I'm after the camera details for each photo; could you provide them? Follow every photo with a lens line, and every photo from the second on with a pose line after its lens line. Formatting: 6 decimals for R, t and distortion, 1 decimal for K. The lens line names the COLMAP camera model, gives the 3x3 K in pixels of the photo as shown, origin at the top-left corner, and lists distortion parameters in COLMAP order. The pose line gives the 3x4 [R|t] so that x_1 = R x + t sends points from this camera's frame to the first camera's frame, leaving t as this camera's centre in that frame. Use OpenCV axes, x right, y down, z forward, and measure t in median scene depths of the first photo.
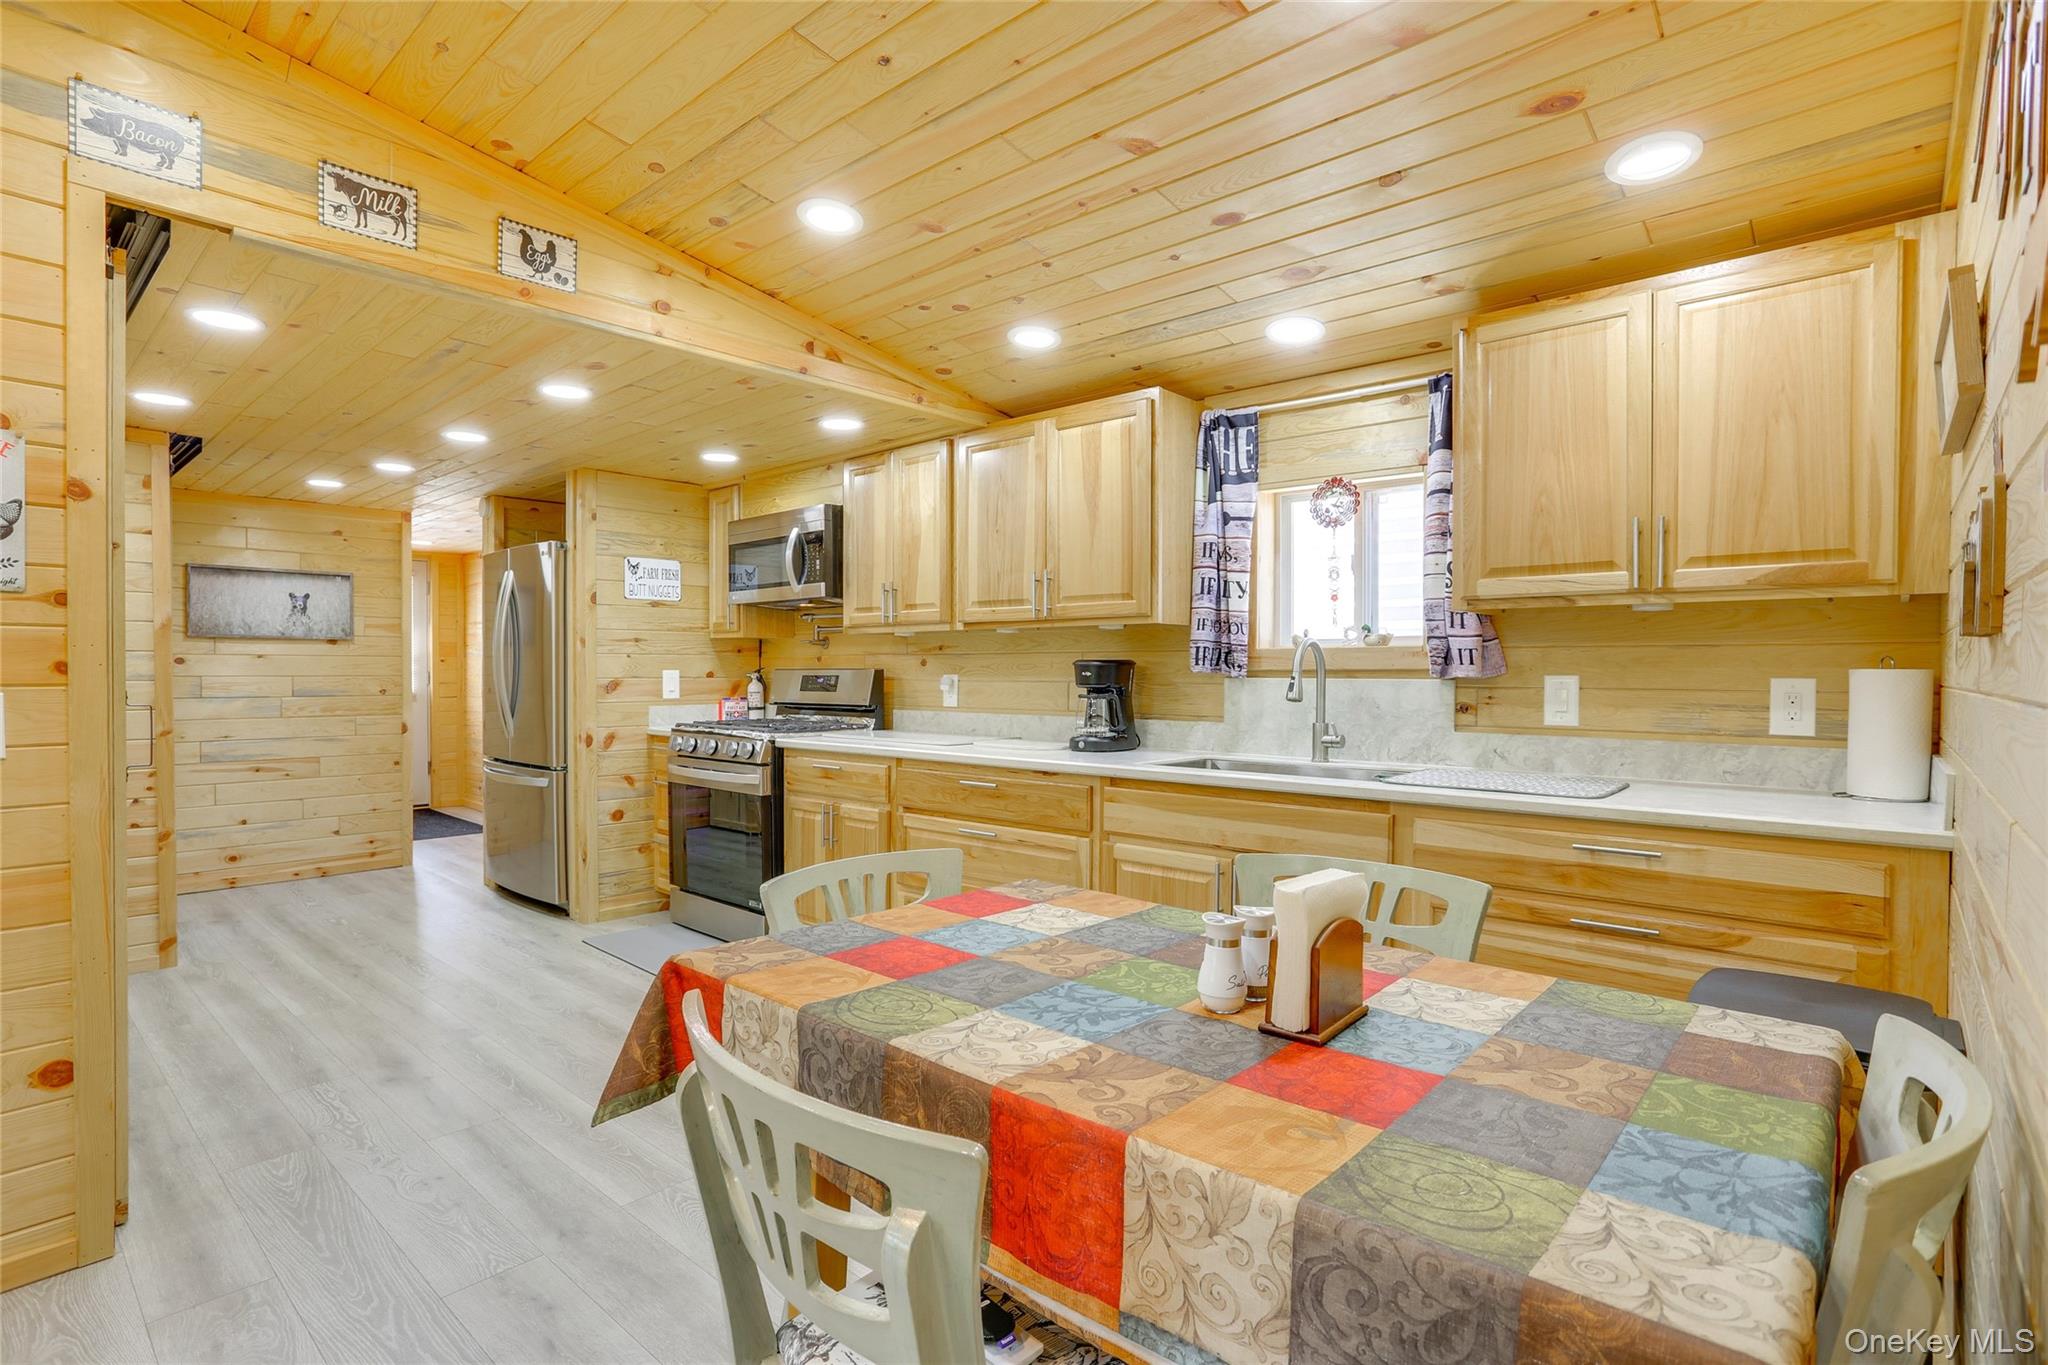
lens RADIAL K [[983.5, 0, 994.6], [0, 983.5, 699.8], [0, 0, 1]] dist [-0.043021, 0.014925]
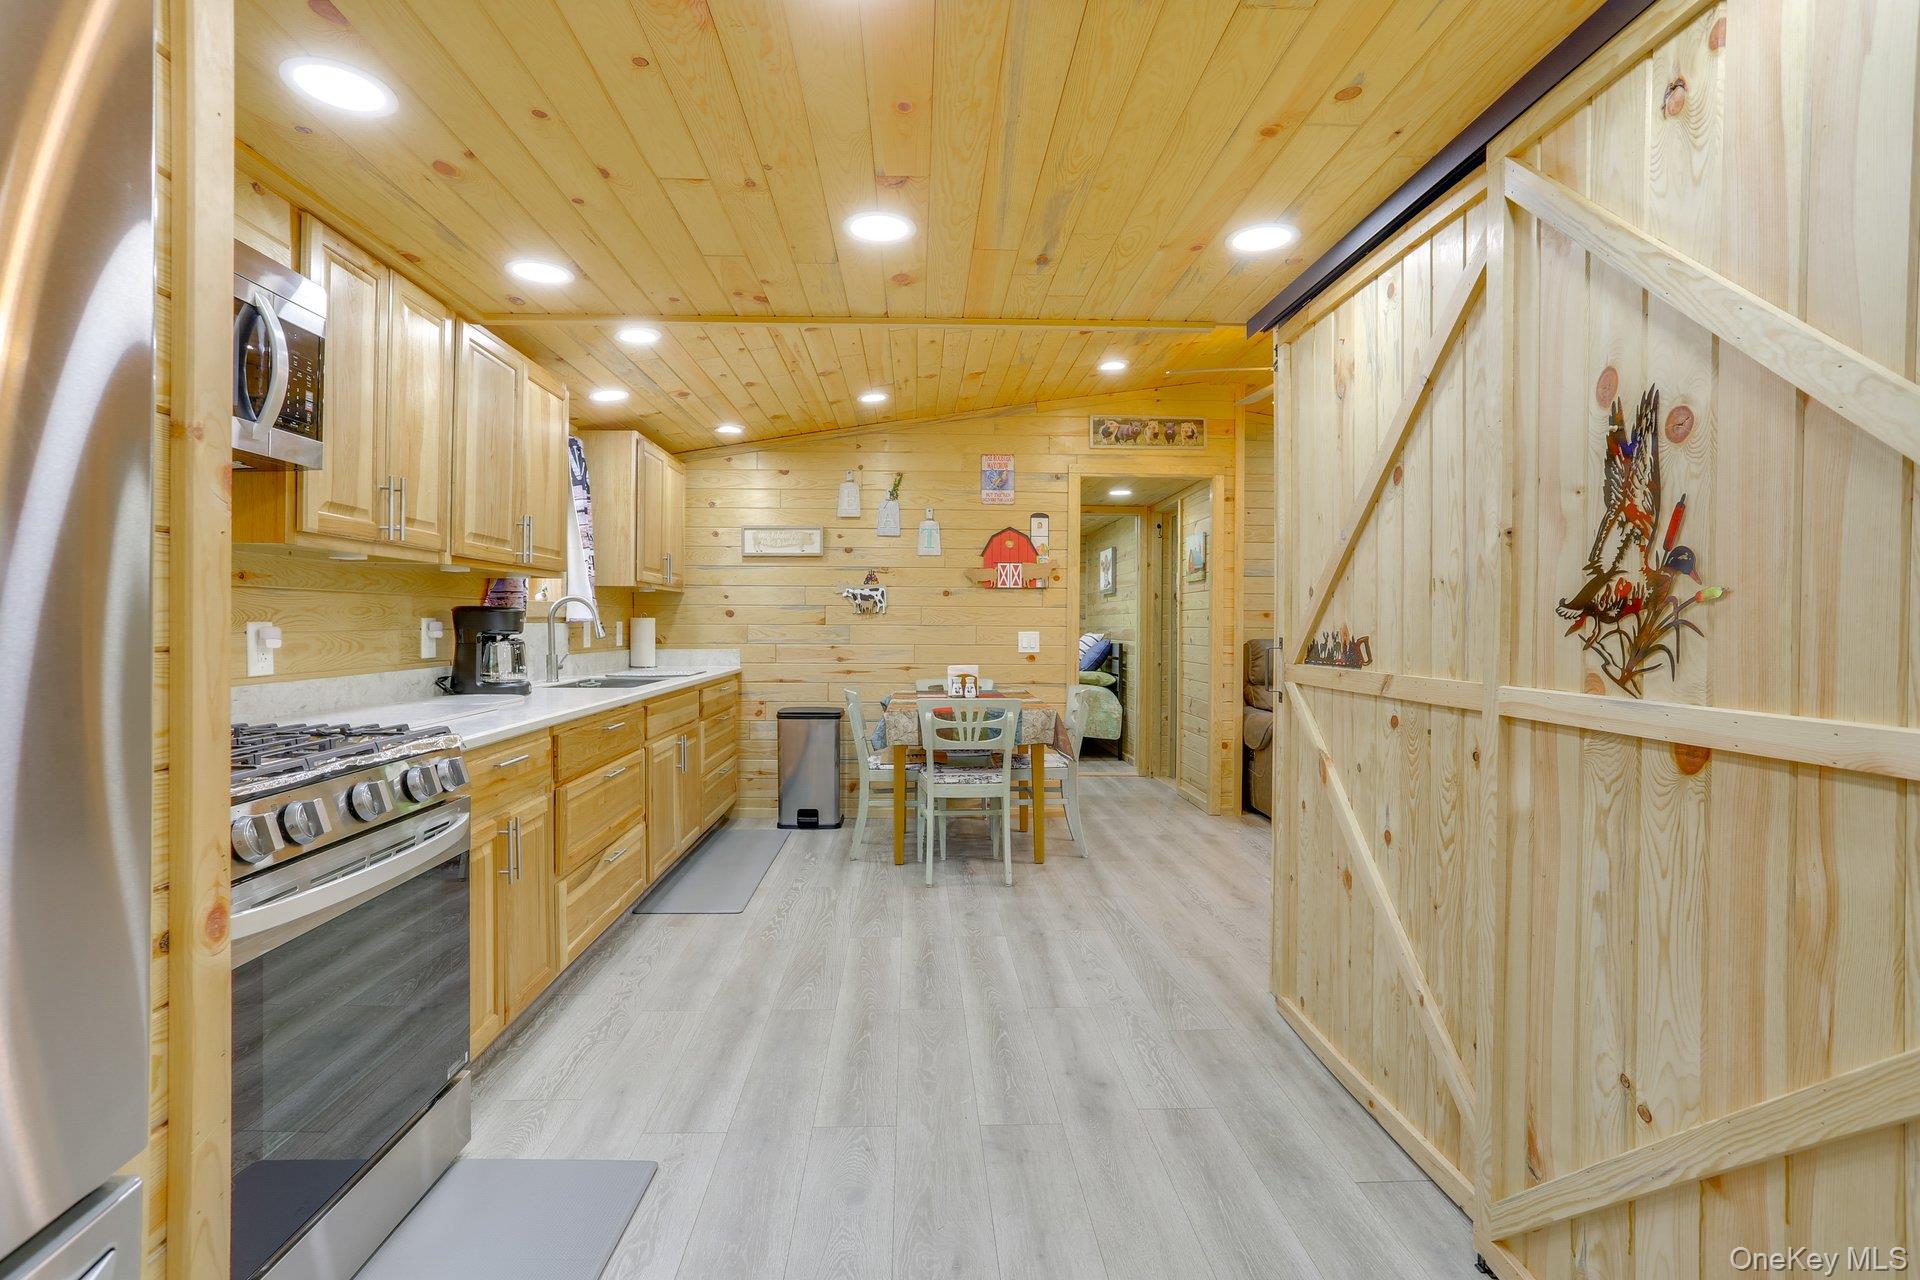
lens RADIAL K [[922.1, 0, 948.3], [0, 922.1, 628.0], [0, 0, 1]] dist [-0.043021, 0.014925]
pose [[-0.701896, -0.011986, 0.712179, -1.092238], [0.011803, 0.999525, 0.028455, -0.049277], [-0.712182, 0.028378, -0.701421, 1.638407]]
